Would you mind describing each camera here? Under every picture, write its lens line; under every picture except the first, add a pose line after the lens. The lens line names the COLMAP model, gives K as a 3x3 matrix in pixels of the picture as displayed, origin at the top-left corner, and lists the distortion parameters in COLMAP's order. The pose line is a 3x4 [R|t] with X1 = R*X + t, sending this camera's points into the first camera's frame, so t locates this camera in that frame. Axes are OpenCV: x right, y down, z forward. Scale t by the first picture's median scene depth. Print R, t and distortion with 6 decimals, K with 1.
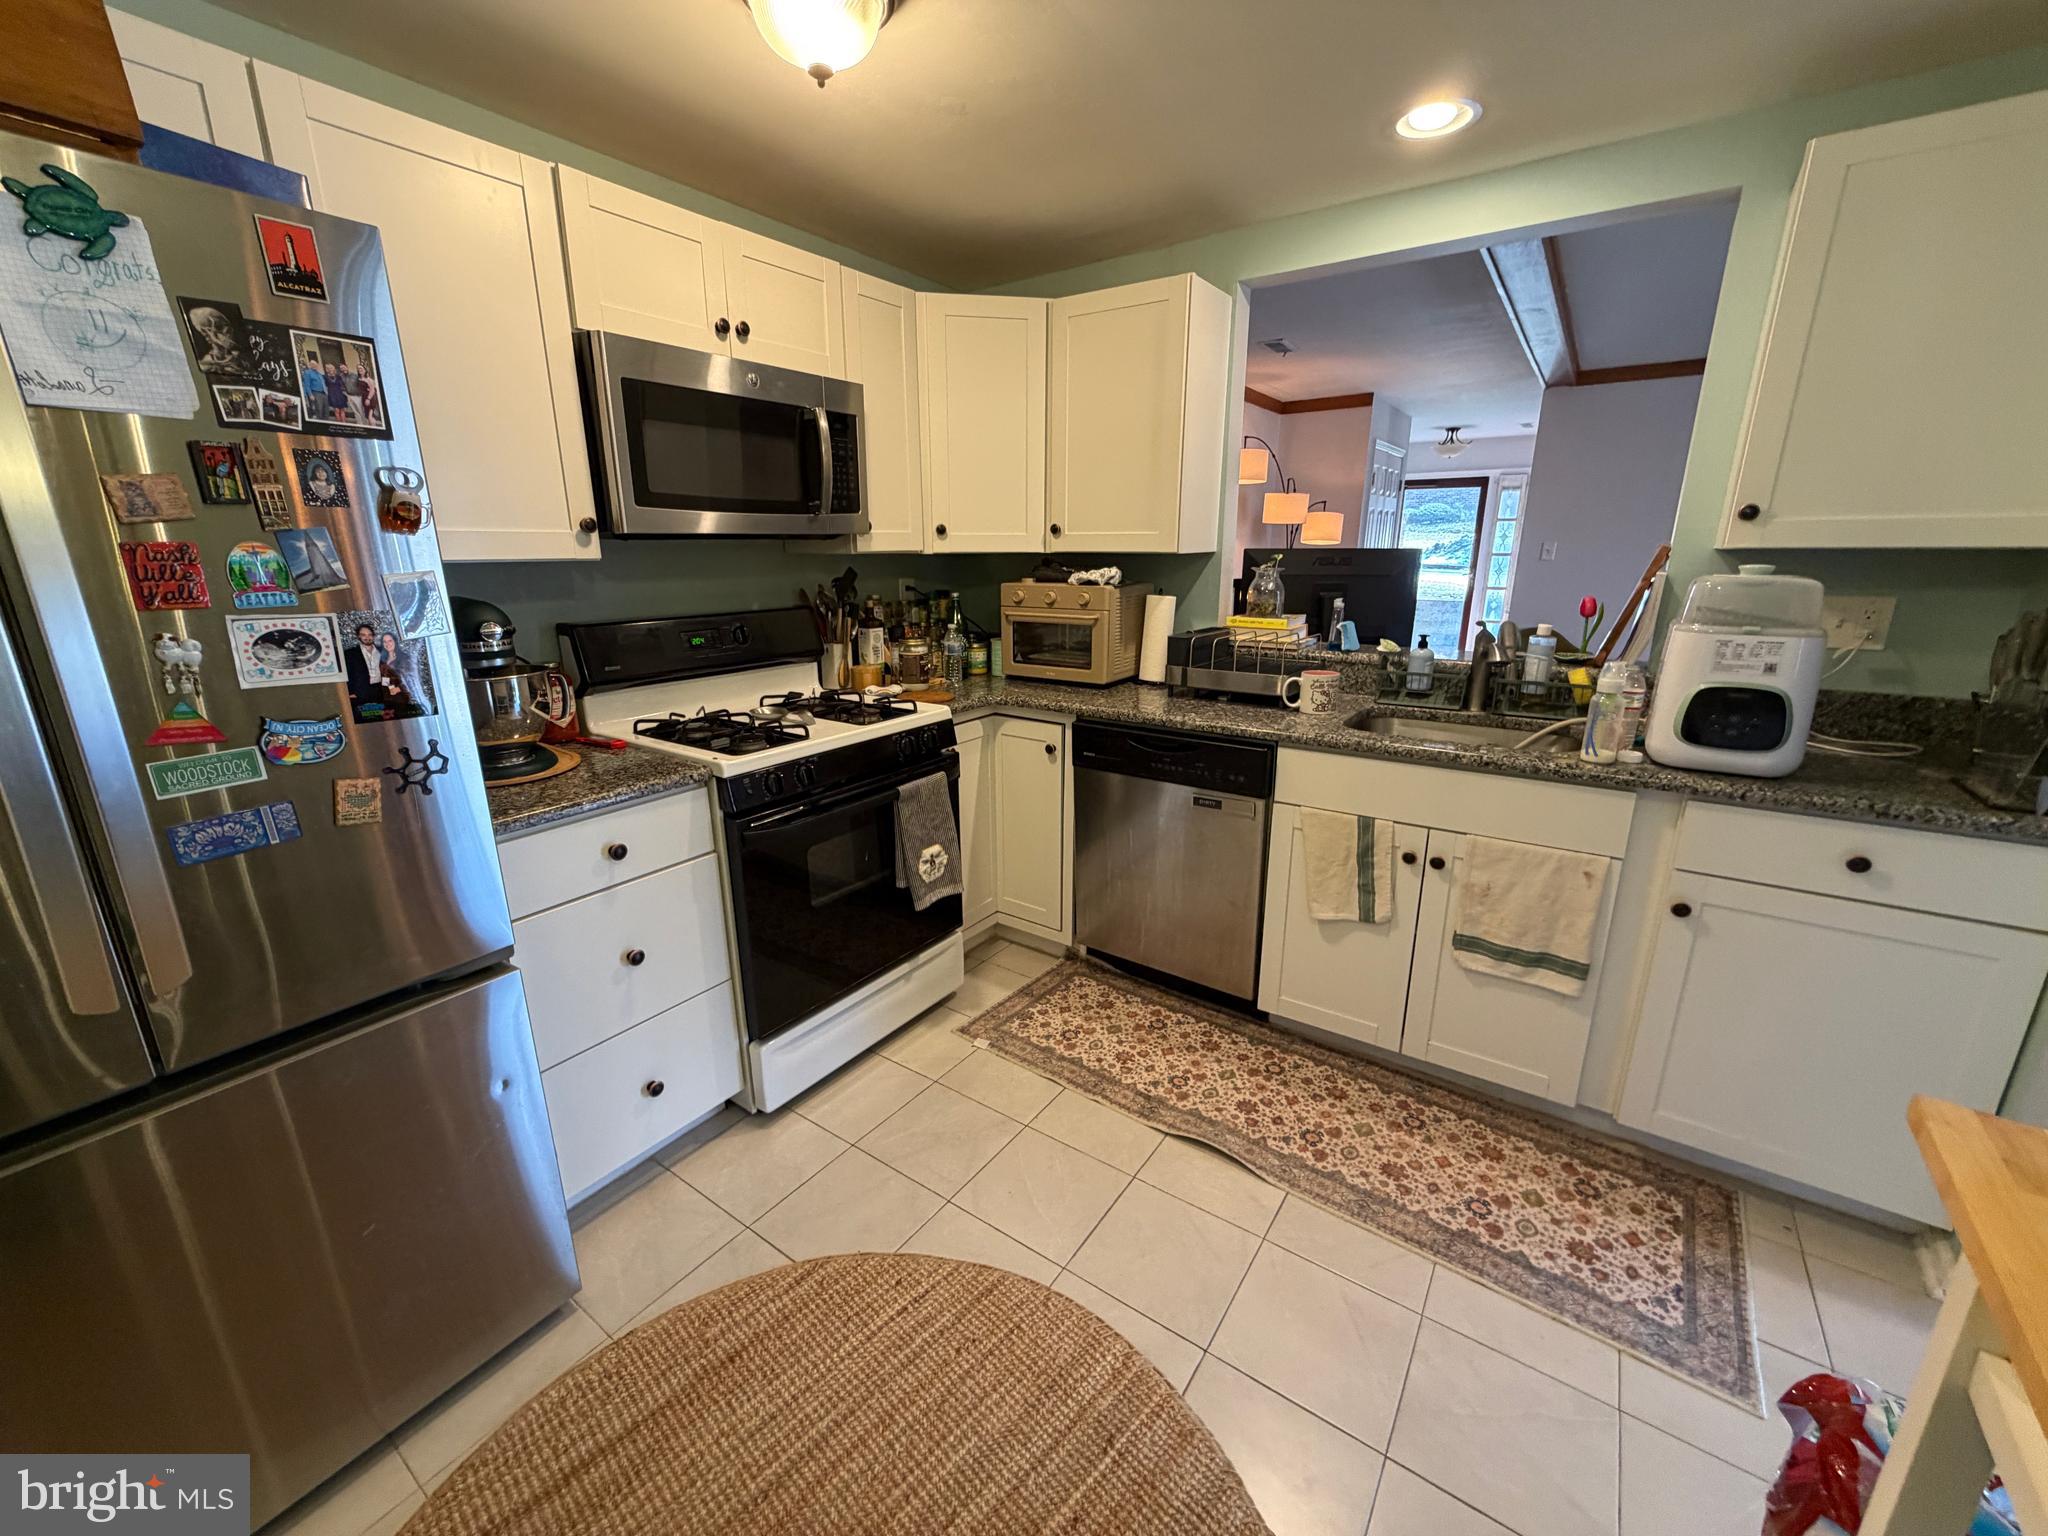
lens RADIAL K [[814.8, 0, 1018.1], [0, 814.8, 767.0], [0, 0, 1]] dist [0.004149, -0.001016]
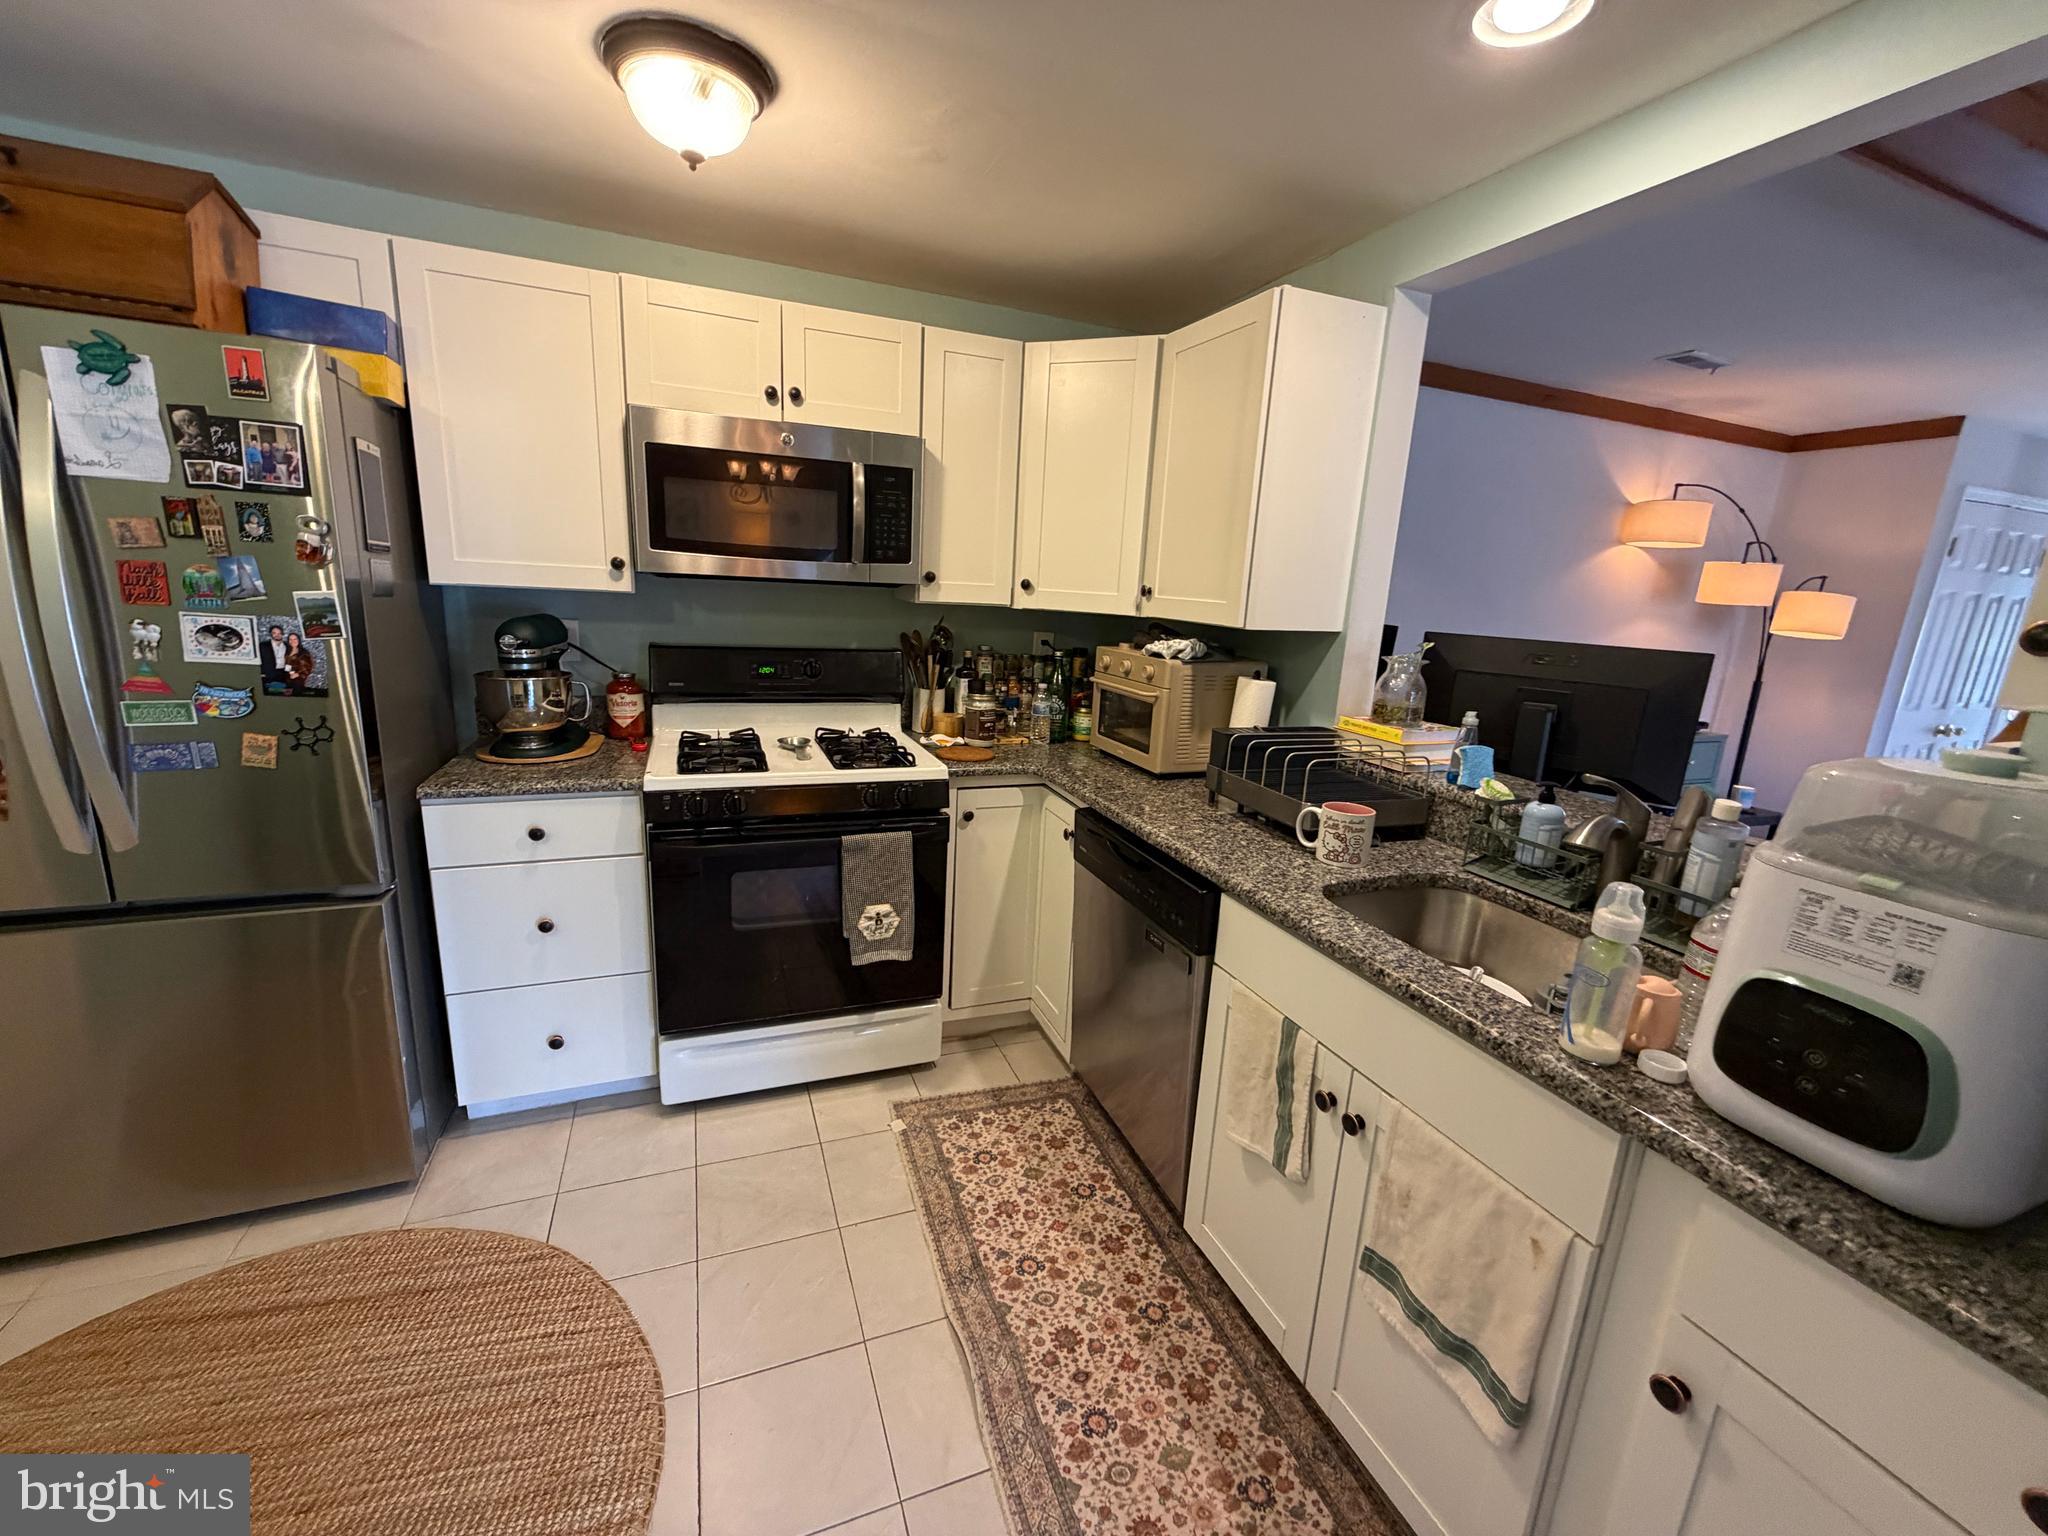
lens RADIAL K [[814.8, 0, 1017.1], [0, 814.8, 768.8], [0, 0, 1]] dist [0.004149, -0.001016]
pose [[0.836409, 0.171685, -0.520524, 0.579010], [-0.199551, 0.979884, 0.002546, -0.109251], [0.510490, 0.101742, 0.853843, 0.275634]]
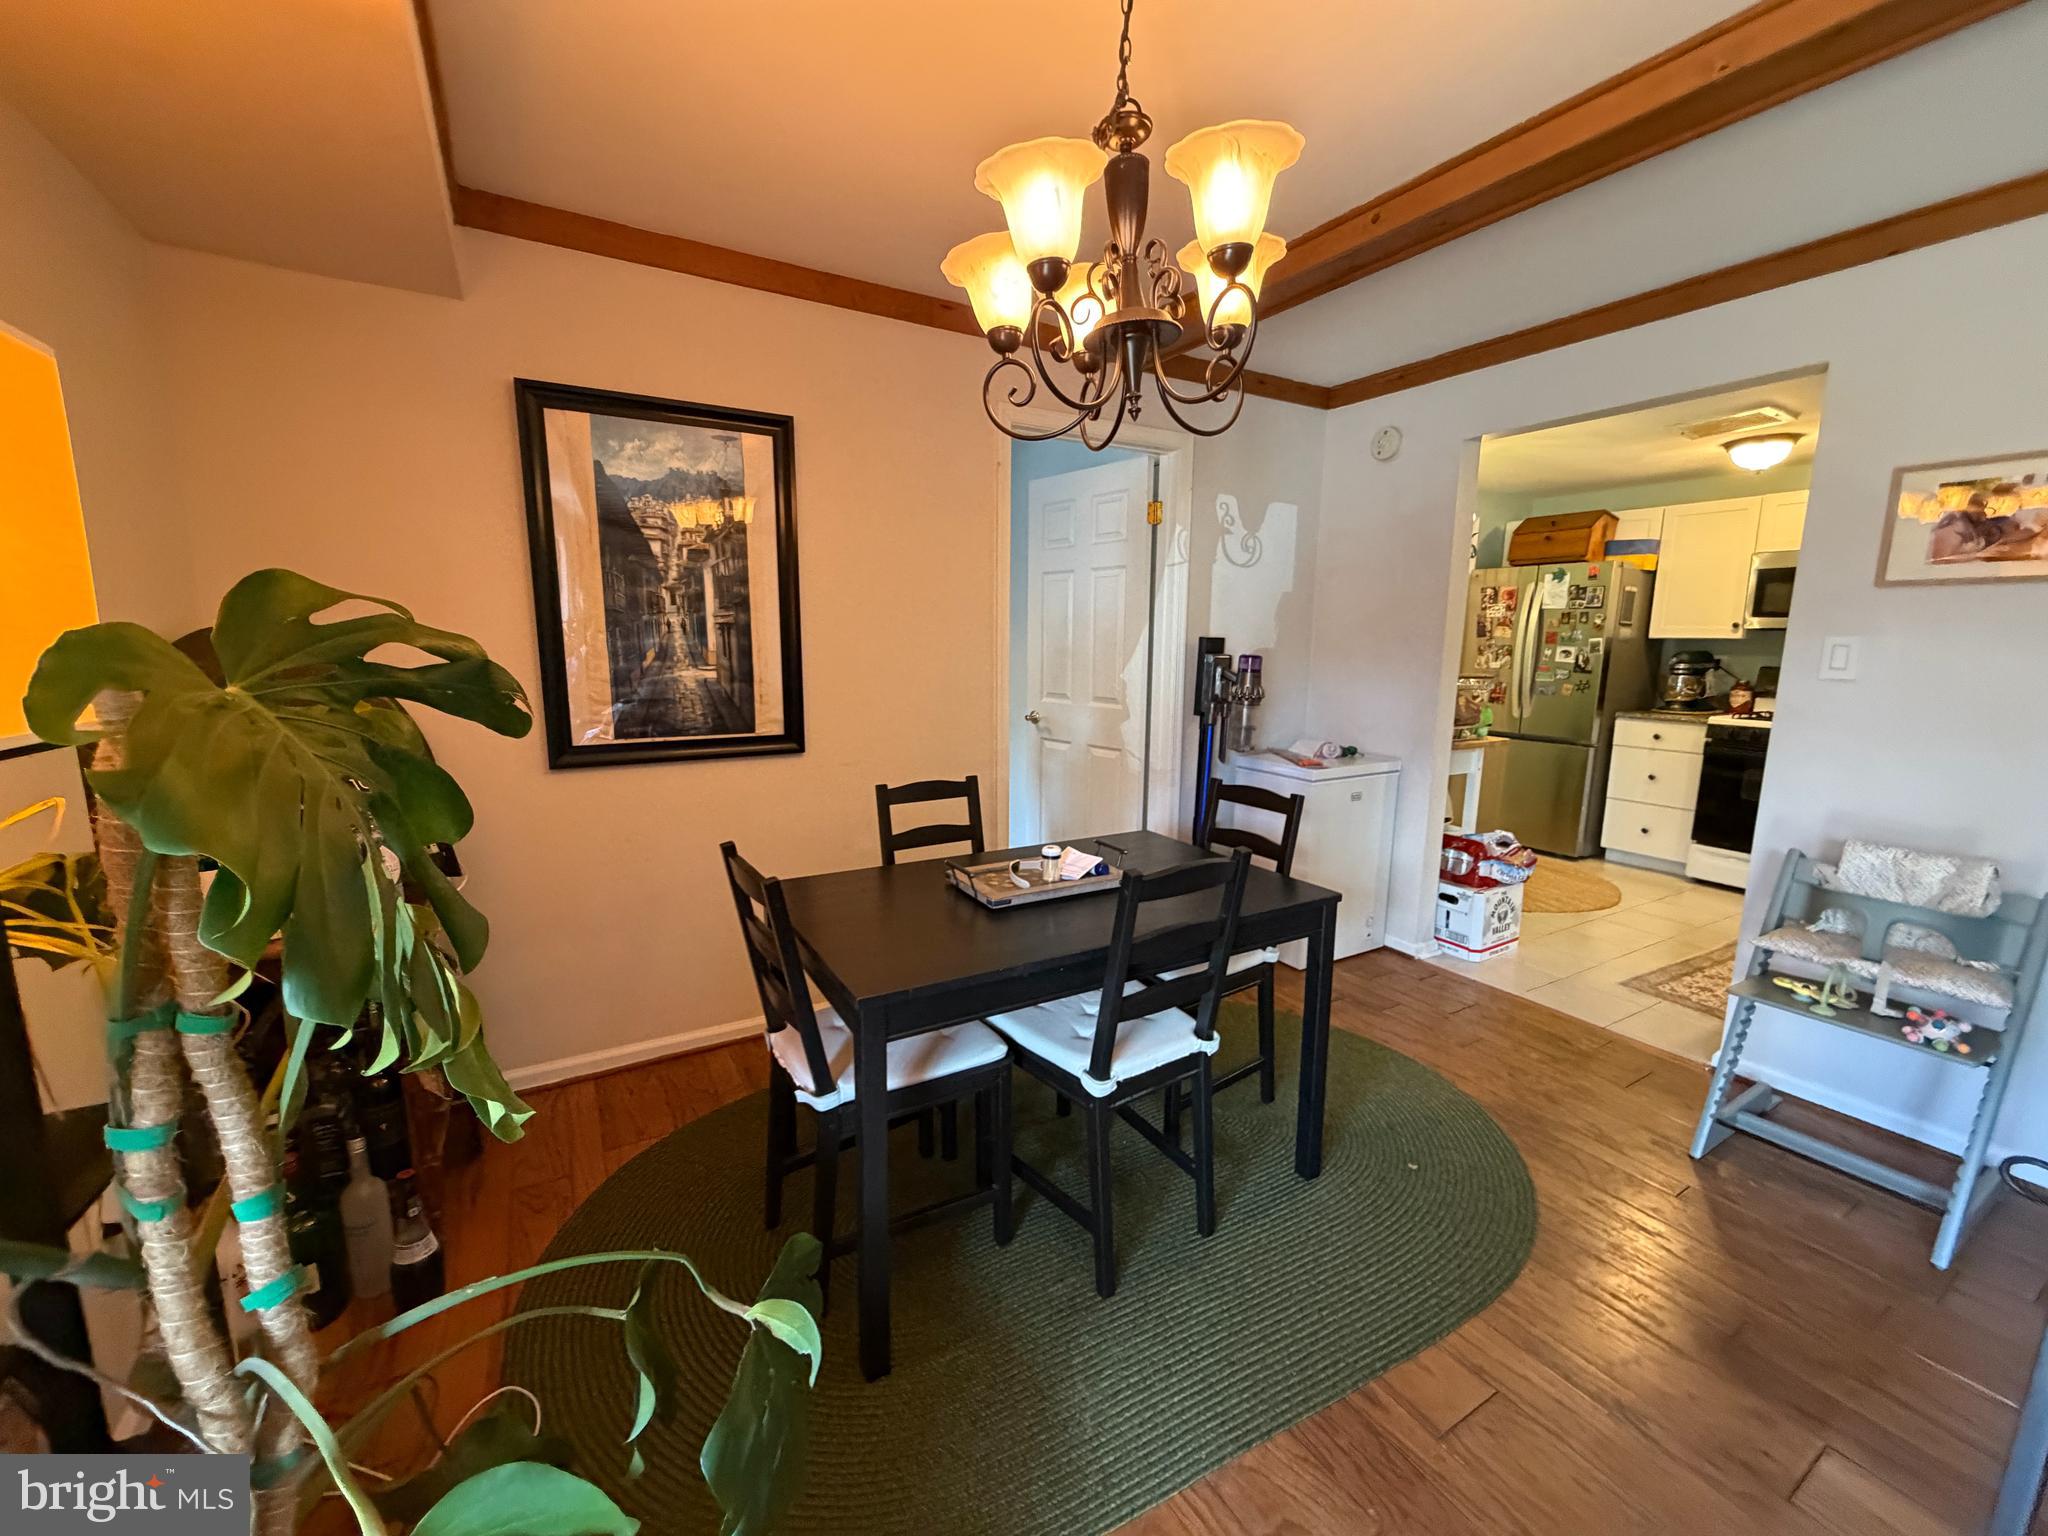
lens RADIAL K [[814.8, 0, 1016.7], [0, 814.8, 771.9], [0, 0, 1]] dist [0.004149, -0.001016]
pose [[-0.420472, 0.154667, -0.894026, 2.535363], [-0.241677, 0.930671, 0.274670, -0.021723], [0.874526, 0.331556, -0.353941, 0.070442]]
